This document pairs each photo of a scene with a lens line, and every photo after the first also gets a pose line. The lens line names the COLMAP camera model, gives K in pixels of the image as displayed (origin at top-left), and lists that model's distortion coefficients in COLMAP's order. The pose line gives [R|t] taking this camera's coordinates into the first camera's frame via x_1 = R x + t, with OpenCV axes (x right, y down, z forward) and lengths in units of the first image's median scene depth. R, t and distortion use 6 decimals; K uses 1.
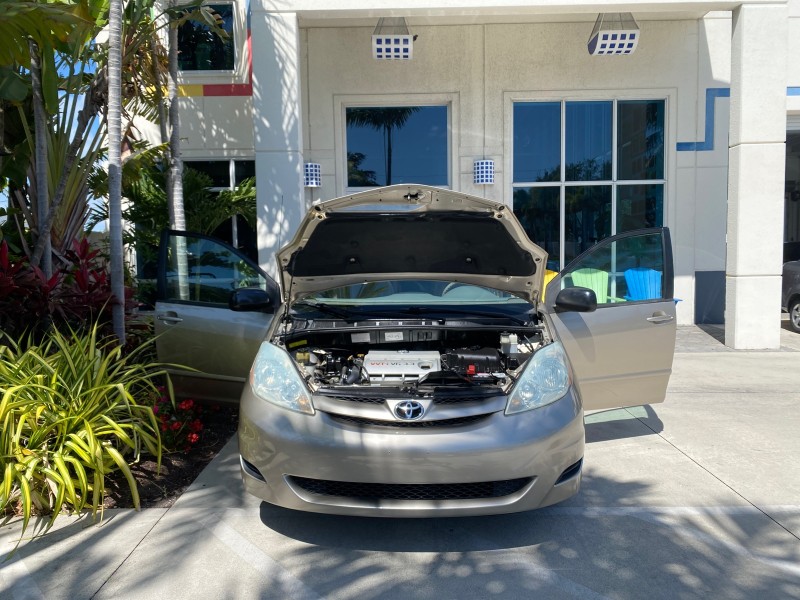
lens RADIAL K [[618.5, 0, 398.1], [0, 618.5, 298.3], [0, 0, 1]] dist [0.013323, -0.016017]
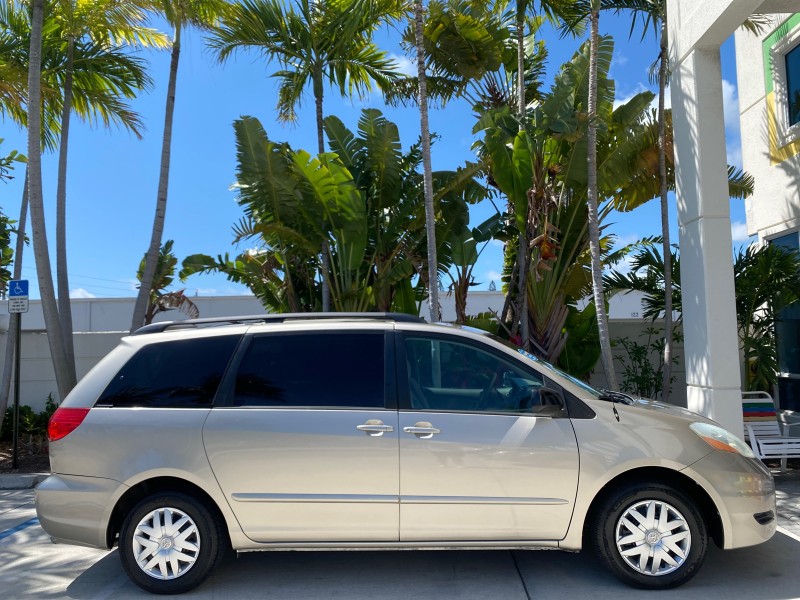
lens RADIAL K [[618.5, 0, 400.3], [0, 618.5, 291.9], [0, 0, 1]] dist [0.013323, -0.016017]
pose [[-0.039554, -0.074788, -0.996415, 0.632099], [-0.056857, 0.995748, -0.072481, -0.066180], [0.997599, 0.053786, -0.043638, 0.672818]]
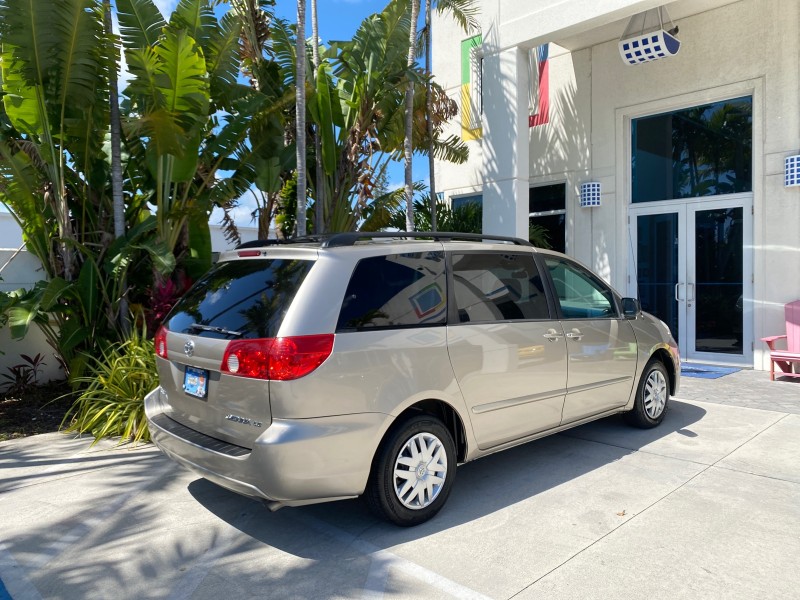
lens RADIAL K [[618.5, 0, 400.4], [0, 618.5, 293.6], [0, 0, 1]] dist [0.013323, -0.016017]
pose [[0.694654, 0.023068, -0.718974, 0.454138], [-0.051706, 0.998502, -0.017921, -0.015525], [0.717483, 0.049624, 0.694806, 0.150742]]
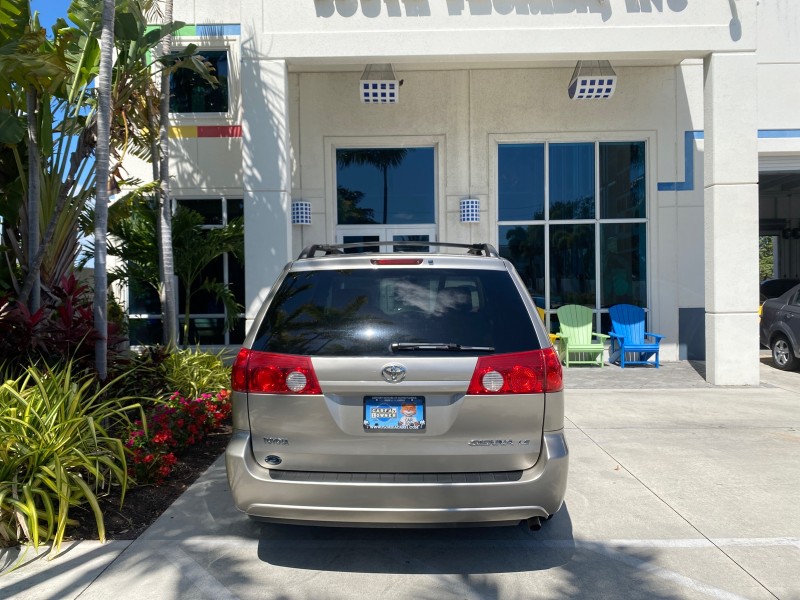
lens RADIAL K [[618.5, 0, 399.4], [0, 618.5, 299.0], [0, 0, 1]] dist [0.013323, -0.016017]
pose [[0.999997, 0.001942, -0.001110, 0.029961], [-0.002002, 0.998380, -0.056866, 0.000092], [0.000998, 0.056869, 0.998381, -0.017533]]
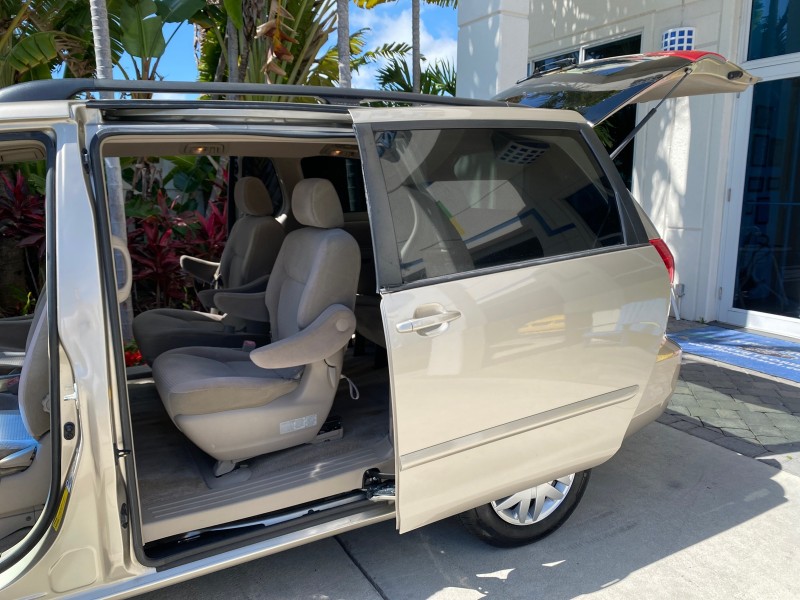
lens RADIAL K [[618.5, 0, 408.3], [0, 618.5, 299.2], [0, 0, 1]] dist [0.013323, -0.016017]
pose [[0.491570, 0.168465, -0.854388, 0.343484], [-0.073031, 0.985629, 0.152325, -0.052818], [0.867770, -0.012482, 0.496809, 0.638560]]
